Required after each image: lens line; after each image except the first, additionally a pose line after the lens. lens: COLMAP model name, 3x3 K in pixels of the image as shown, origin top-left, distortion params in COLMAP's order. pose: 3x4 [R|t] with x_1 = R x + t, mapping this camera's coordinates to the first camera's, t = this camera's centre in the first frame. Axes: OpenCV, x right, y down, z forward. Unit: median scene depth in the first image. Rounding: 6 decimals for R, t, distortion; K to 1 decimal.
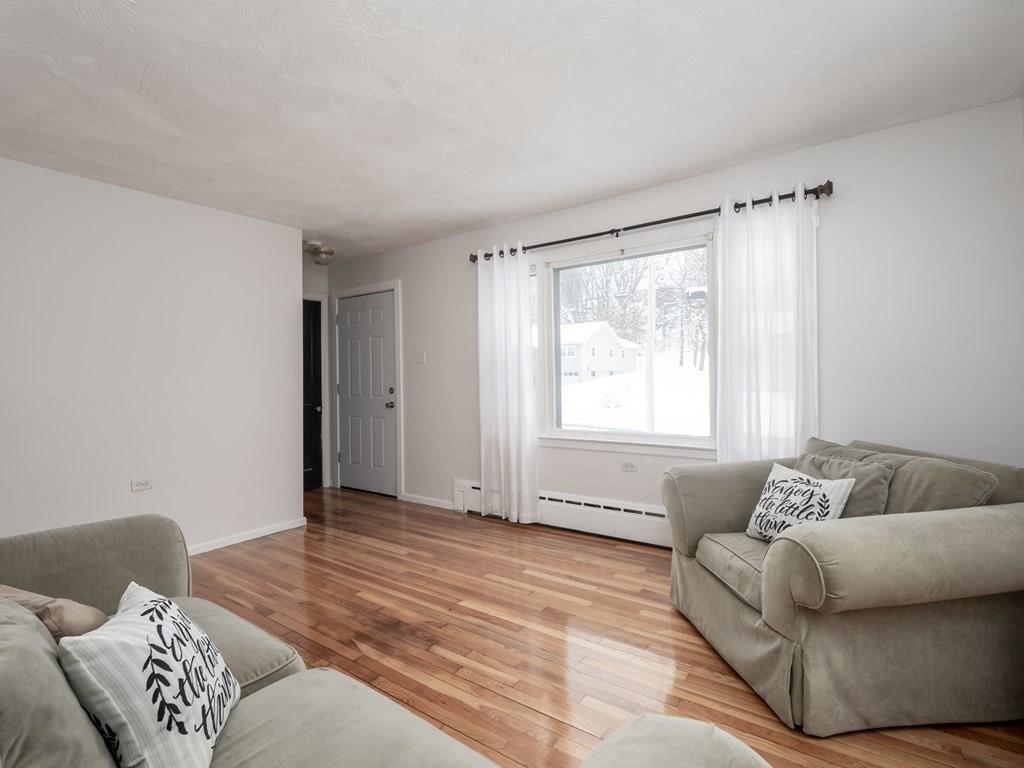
lens RADIAL K [[523.4, 0, 512.0], [0, 523.4, 384.0], [0, 0, 1]] dist [0.038839, -0.000109]
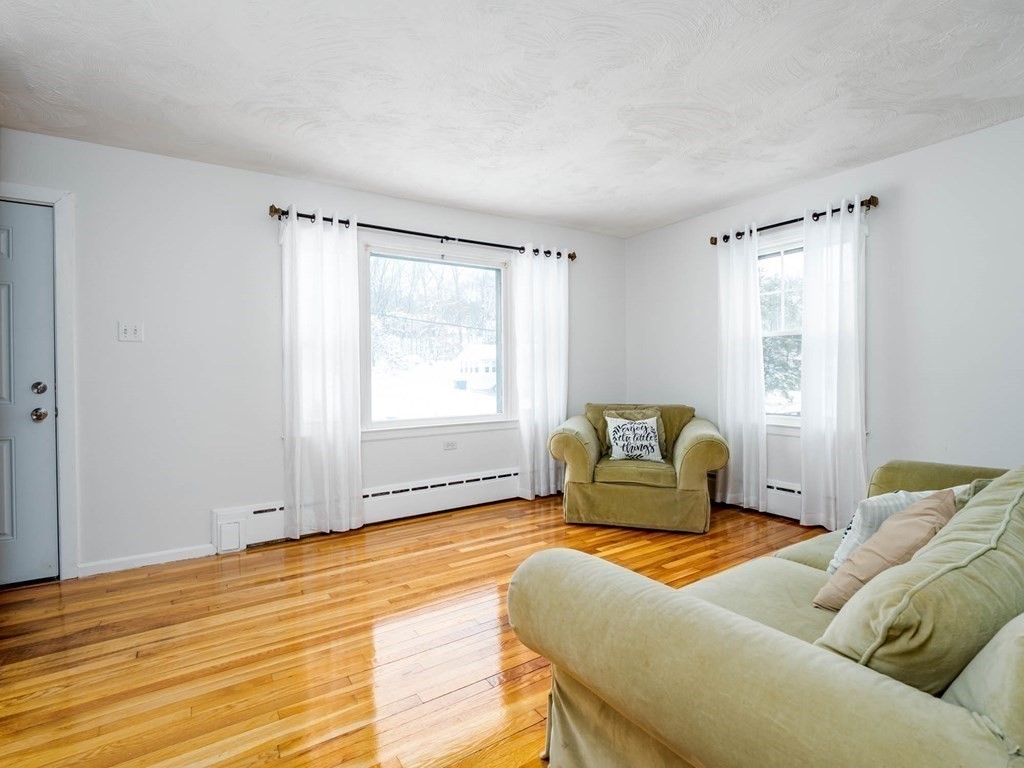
lens RADIAL K [[503.4, 0, 512.0], [0, 503.4, 384.0], [0, 0, 1]] dist [-0.001234, -0.000348]
pose [[0.342167, -0.009245, 0.939594, -0.754820], [0.018137, 0.999830, 0.003233, 0.021907], [-0.939464, 0.015935, 0.342276, 0.488403]]
